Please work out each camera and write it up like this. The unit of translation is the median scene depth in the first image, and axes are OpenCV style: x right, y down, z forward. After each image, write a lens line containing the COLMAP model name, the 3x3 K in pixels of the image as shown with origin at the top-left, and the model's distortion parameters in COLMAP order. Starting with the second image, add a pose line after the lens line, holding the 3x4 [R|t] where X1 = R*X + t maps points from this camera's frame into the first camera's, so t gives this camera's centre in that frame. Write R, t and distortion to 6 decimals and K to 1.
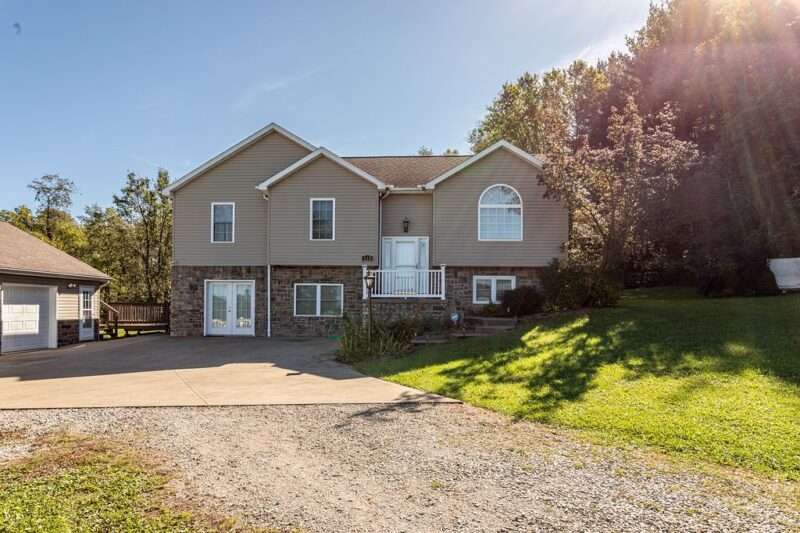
lens RADIAL K [[523.2, 0, 386.6], [0, 523.2, 267.6], [0, 0, 1]] dist [-0.008130, -0.000453]
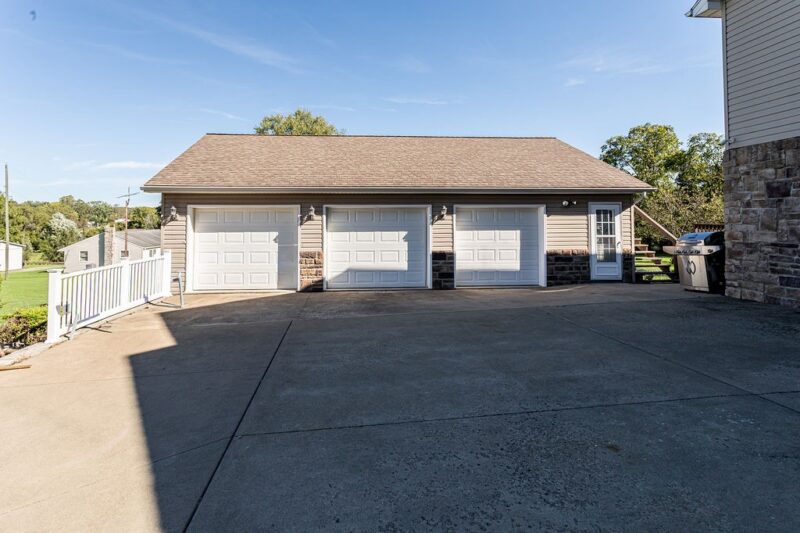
lens RADIAL K [[376.2, 0, 399.6], [0, 376.2, 211.2], [0, 0, 1]] dist [0.001597, 0.000278]
pose [[0.110879, -0.038102, -0.993103, -0.102017], [0.077611, 0.996545, -0.029569, 0.040480], [0.990799, -0.073797, 0.113453, 0.671879]]
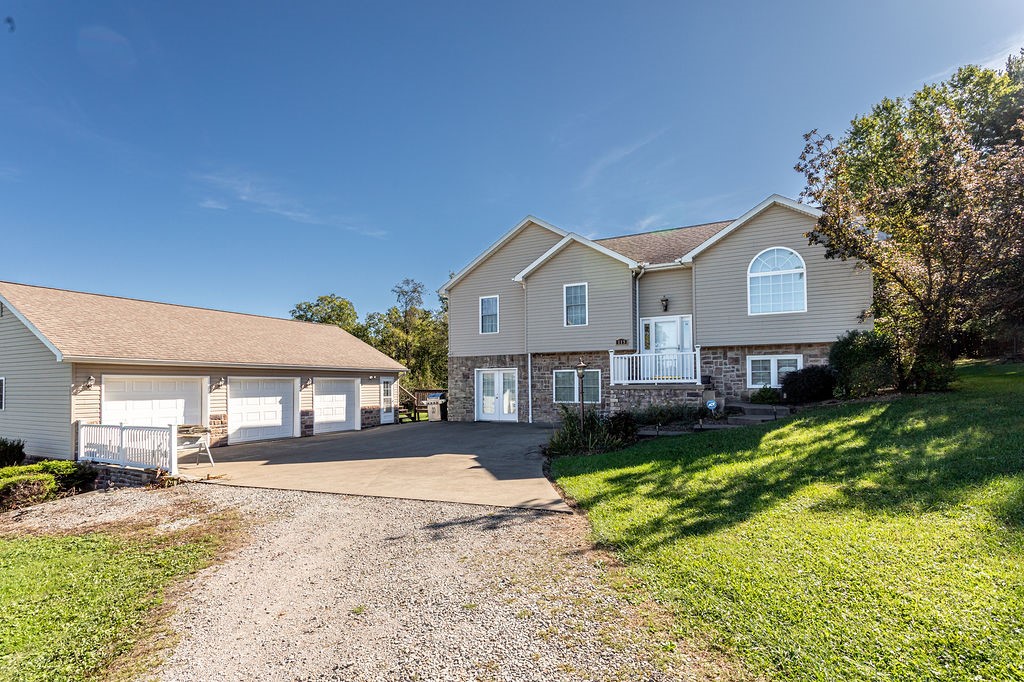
lens RADIAL K [[517.4, 0, 512.0], [0, 517.4, 341.0], [0, 0, 1]] dist [-0.000197, 0.000877]
pose [[0.908367, -0.049965, -0.415178, 0.170224], [0.045291, 0.998751, -0.021104, -0.008677], [0.415714, 0.000366, 0.909495, 0.058342]]
